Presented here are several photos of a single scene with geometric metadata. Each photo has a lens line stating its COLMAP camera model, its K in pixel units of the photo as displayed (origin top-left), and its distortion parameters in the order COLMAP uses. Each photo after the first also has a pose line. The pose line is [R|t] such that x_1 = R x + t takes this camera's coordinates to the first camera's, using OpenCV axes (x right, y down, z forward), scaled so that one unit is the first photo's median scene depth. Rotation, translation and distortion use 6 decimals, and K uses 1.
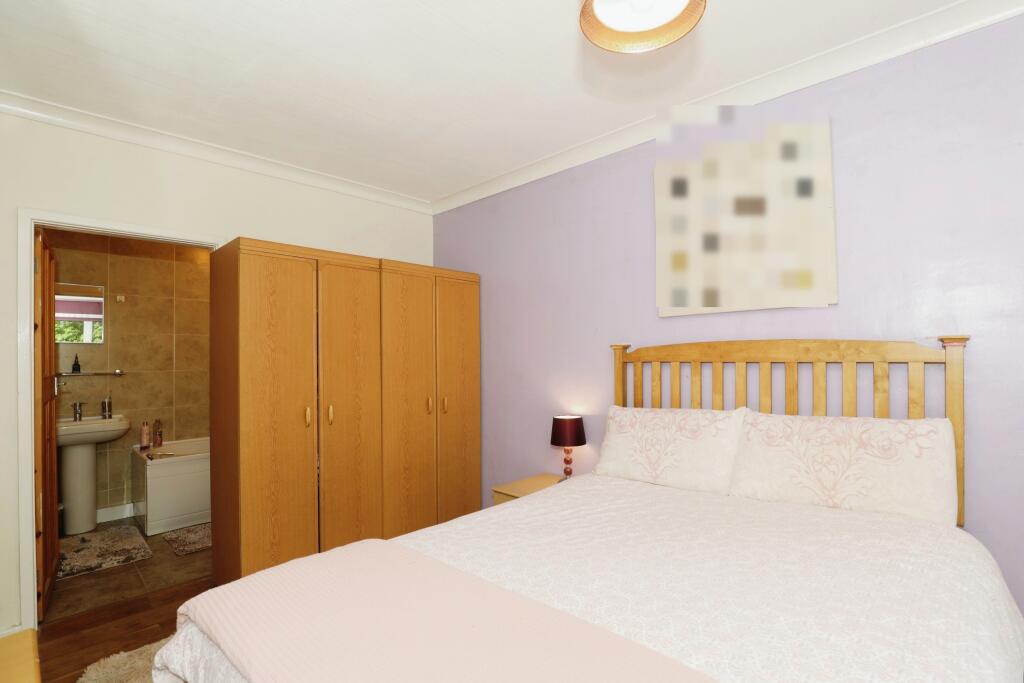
lens RADIAL K [[472.7, 0, 501.1], [0, 472.7, 353.4], [0, 0, 1]] dist [-0.006211, -0.000526]
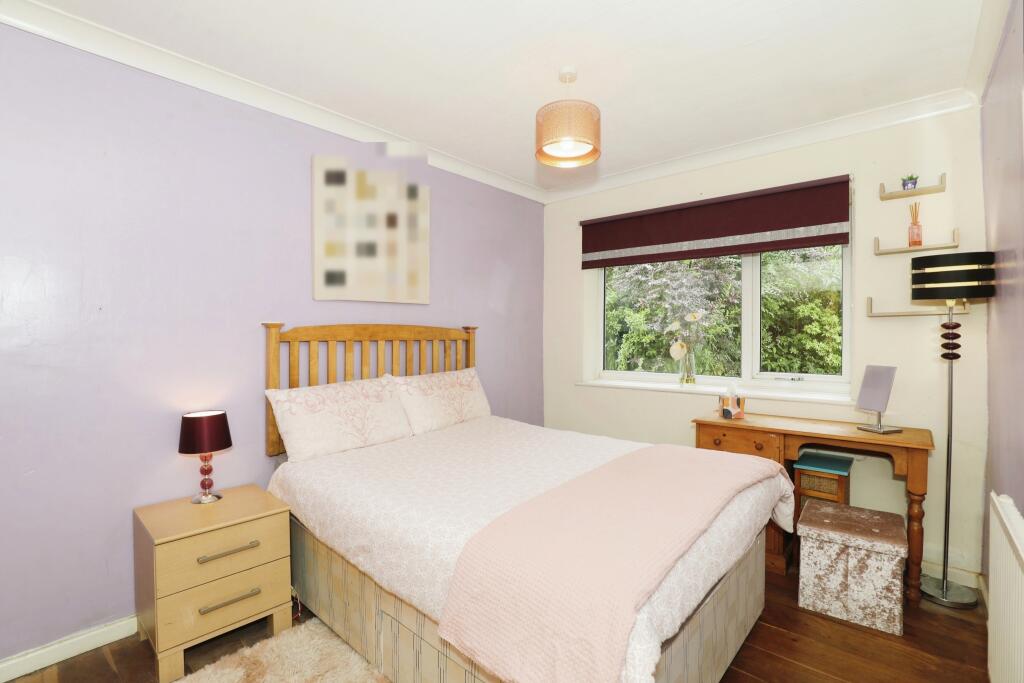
lens RADIAL K [[472.7, 0, 512.5], [0, 472.7, 343.3], [0, 0, 1]] dist [-0.006211, -0.000526]
pose [[-0.042936, -0.006450, 0.999057, -0.711992], [-0.002688, 0.999976, 0.006341, 0.014609], [-0.999074, -0.002413, -0.042952, 0.591219]]
